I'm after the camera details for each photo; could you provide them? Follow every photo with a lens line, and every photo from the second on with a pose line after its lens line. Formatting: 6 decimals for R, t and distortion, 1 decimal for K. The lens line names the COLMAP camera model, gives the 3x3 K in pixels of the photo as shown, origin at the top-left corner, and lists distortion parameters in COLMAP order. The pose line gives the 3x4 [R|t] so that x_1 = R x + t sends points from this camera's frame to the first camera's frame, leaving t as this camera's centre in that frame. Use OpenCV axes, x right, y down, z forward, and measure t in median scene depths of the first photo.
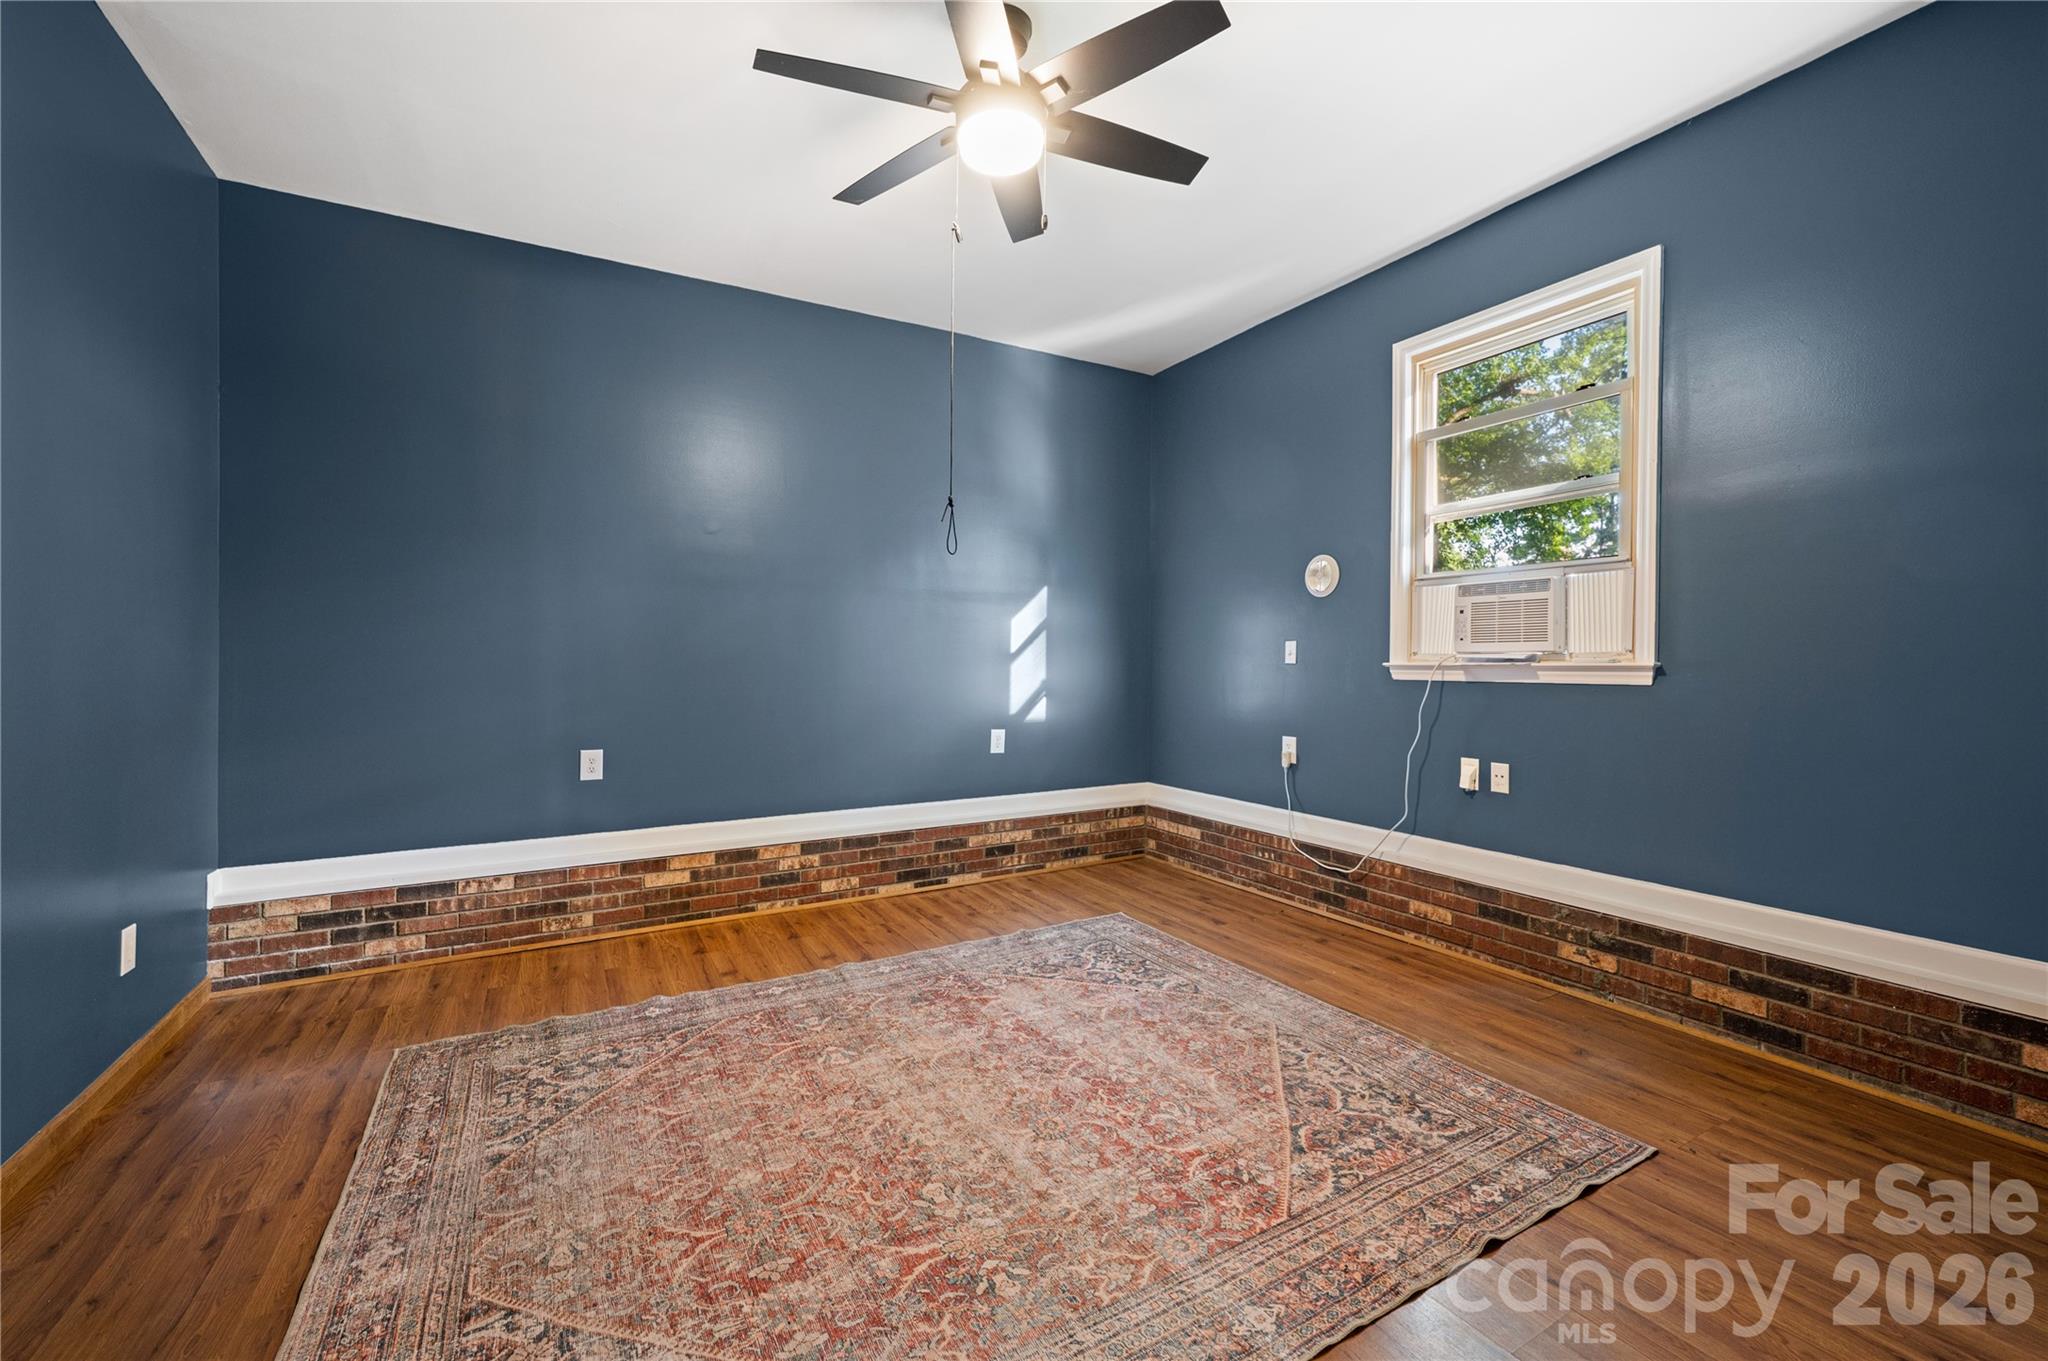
lens RADIAL K [[830.0, 0, 1025.1], [0, 830.0, 667.9], [0, 0, 1]] dist [0.000387, -0.000105]
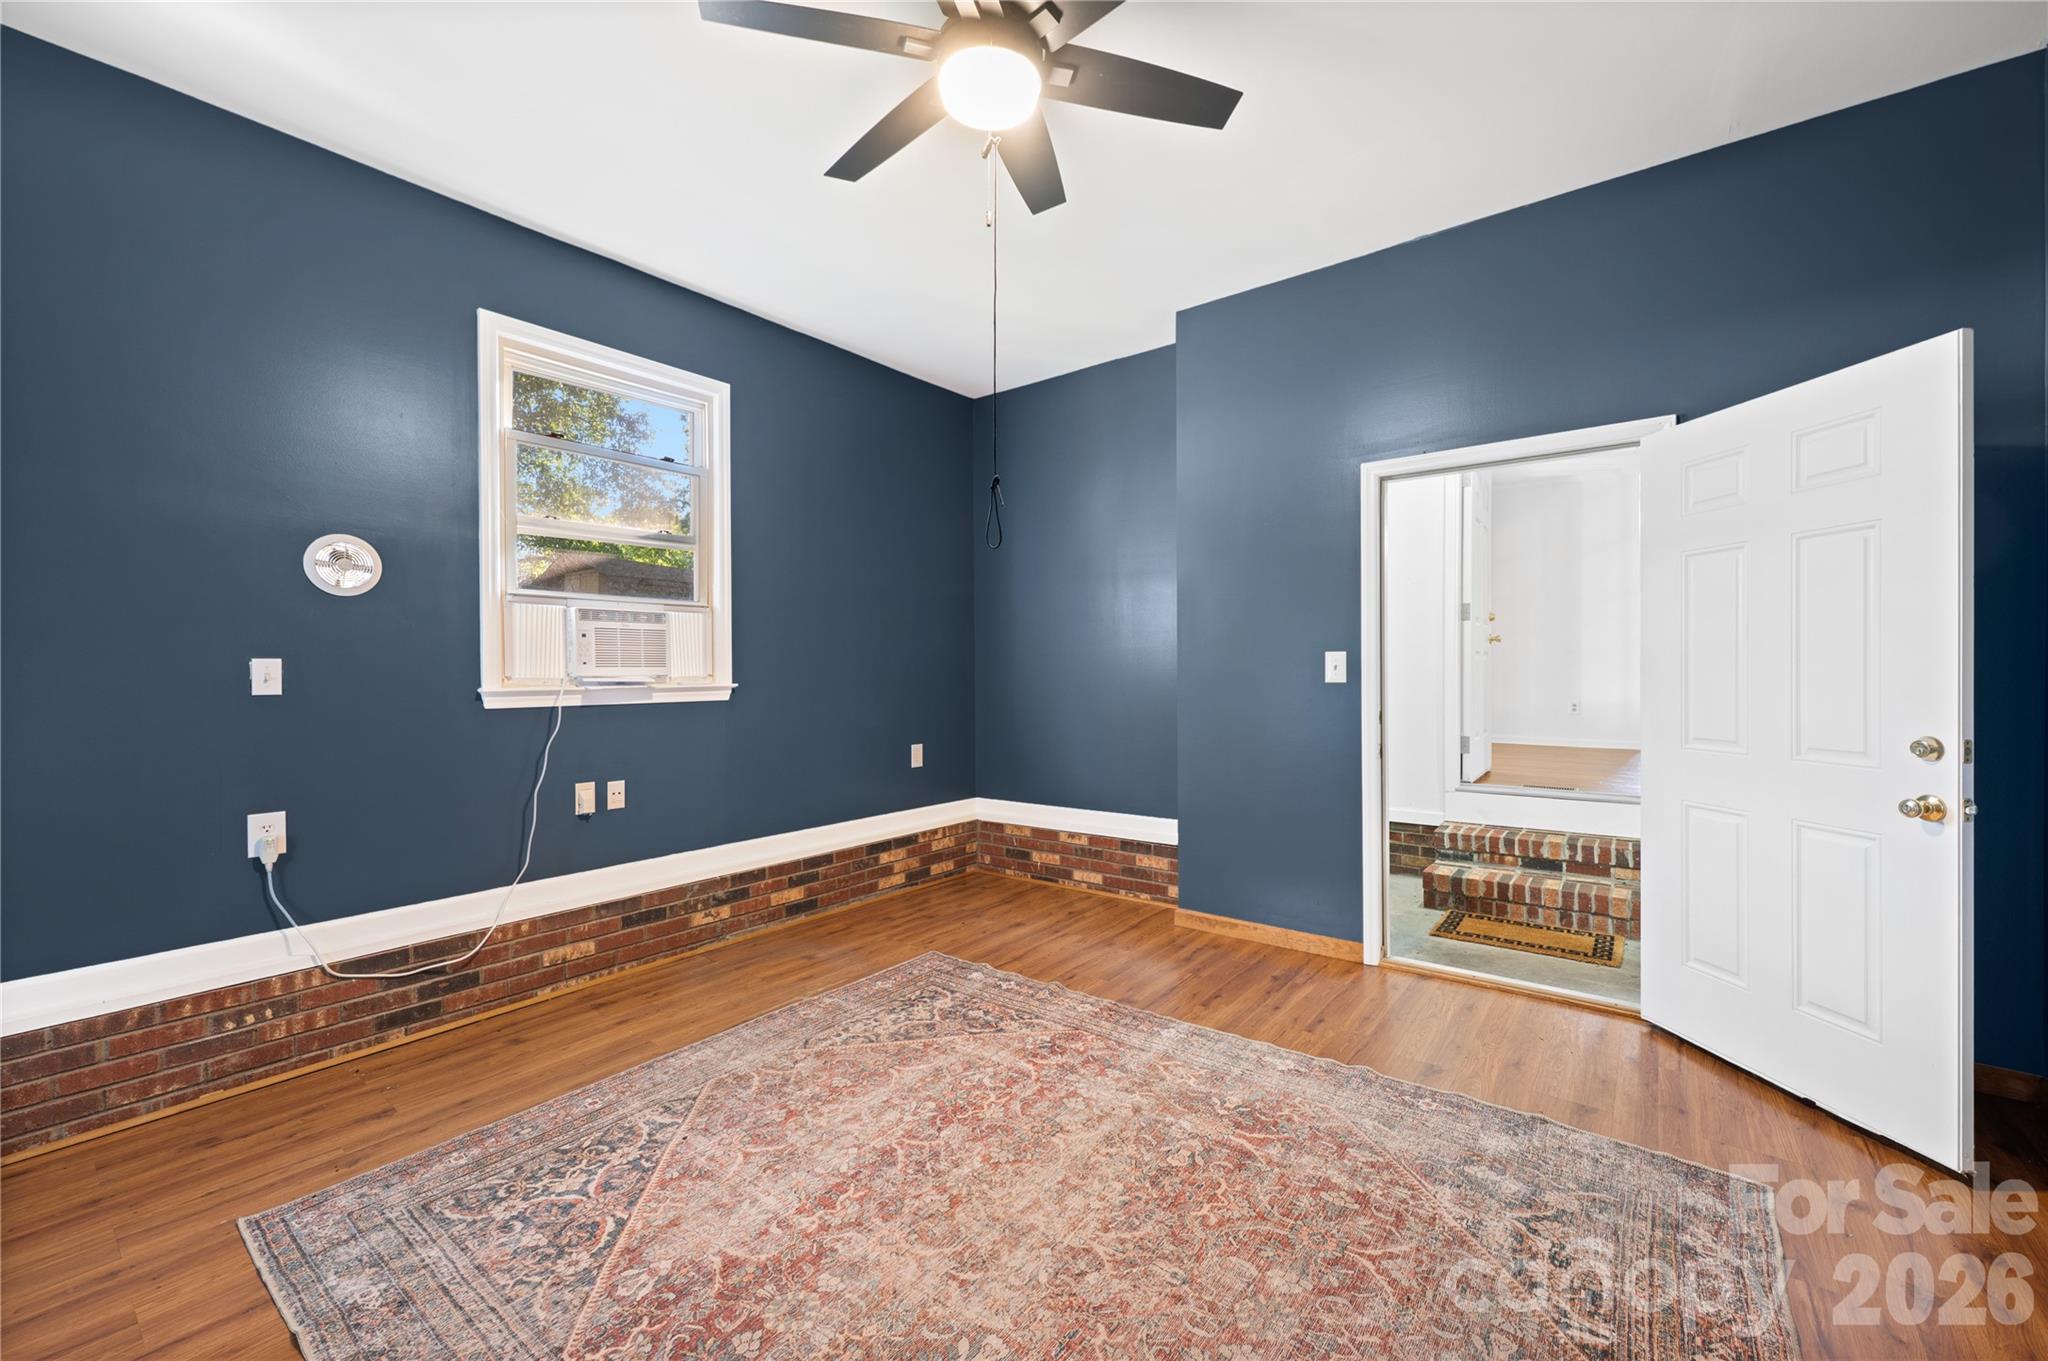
lens RADIAL K [[830.0, 0, 1025.6], [0, 830.0, 680.3], [0, 0, 1]] dist [0.000387, -0.000105]
pose [[-0.386968, -0.002729, 0.922089, -0.710295], [0.018392, 0.999774, 0.010677, -0.018087], [-0.921910, 0.021090, -0.386830, 1.082845]]
